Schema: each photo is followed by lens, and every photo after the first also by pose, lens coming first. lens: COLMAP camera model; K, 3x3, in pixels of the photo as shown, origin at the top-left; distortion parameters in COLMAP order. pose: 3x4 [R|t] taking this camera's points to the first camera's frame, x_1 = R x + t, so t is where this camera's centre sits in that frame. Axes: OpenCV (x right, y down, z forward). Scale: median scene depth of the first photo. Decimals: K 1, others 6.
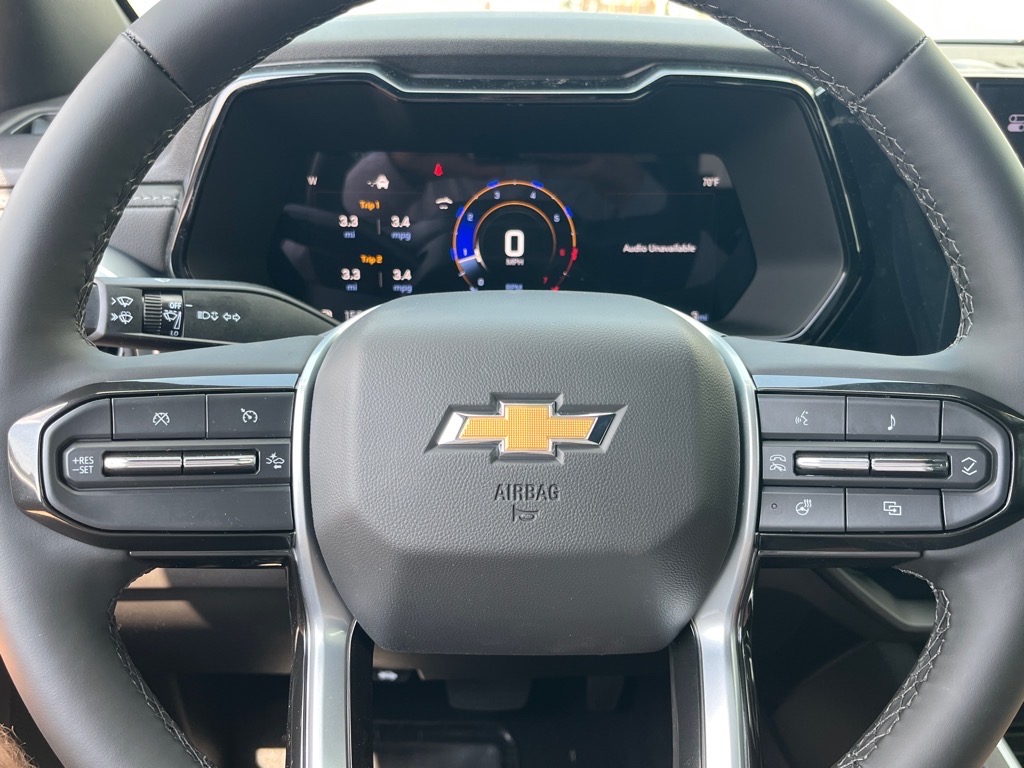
lens RADIAL K [[914.8, 0, 512.0], [0, 914.8, 384.0], [0, 0, 1]] dist [-0.013982, -0.013289]
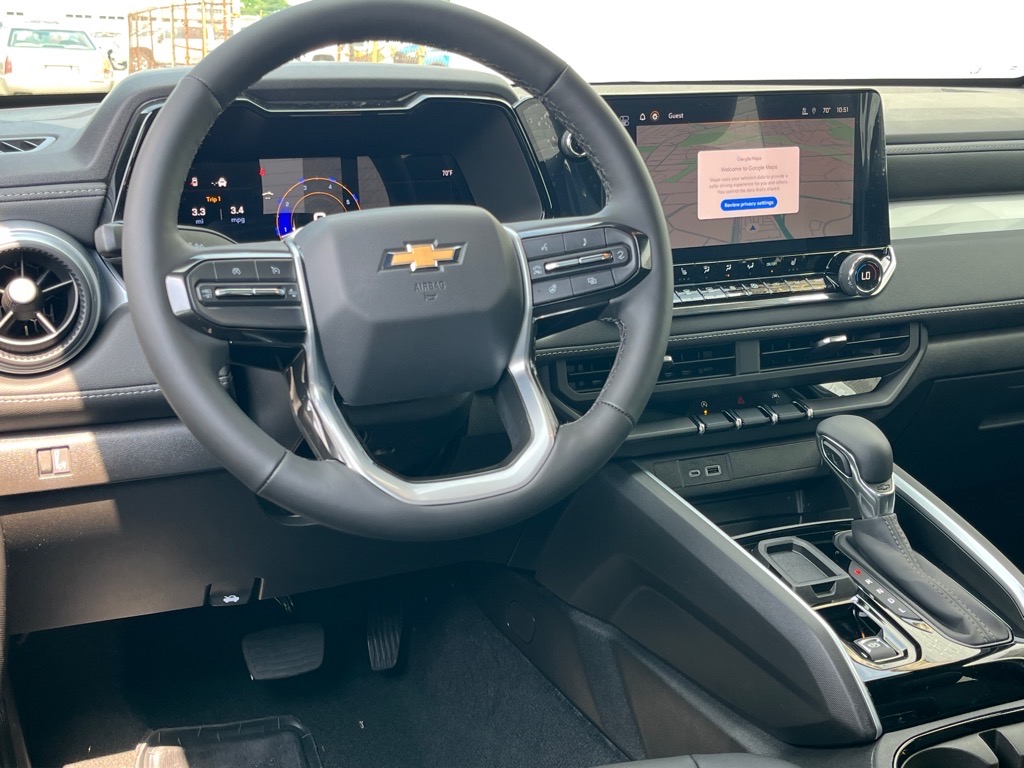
lens RADIAL K [[1189.0, 0, 512.0], [0, 1189.0, 384.0], [0, 0, 1]] dist [0.013183, -0.024009]
pose [[0.932347, -0.106143, 0.345635, -0.384970], [0.148231, 0.984122, -0.097632, 0.318236], [-0.329784, 0.142261, 0.933276, -0.775999]]
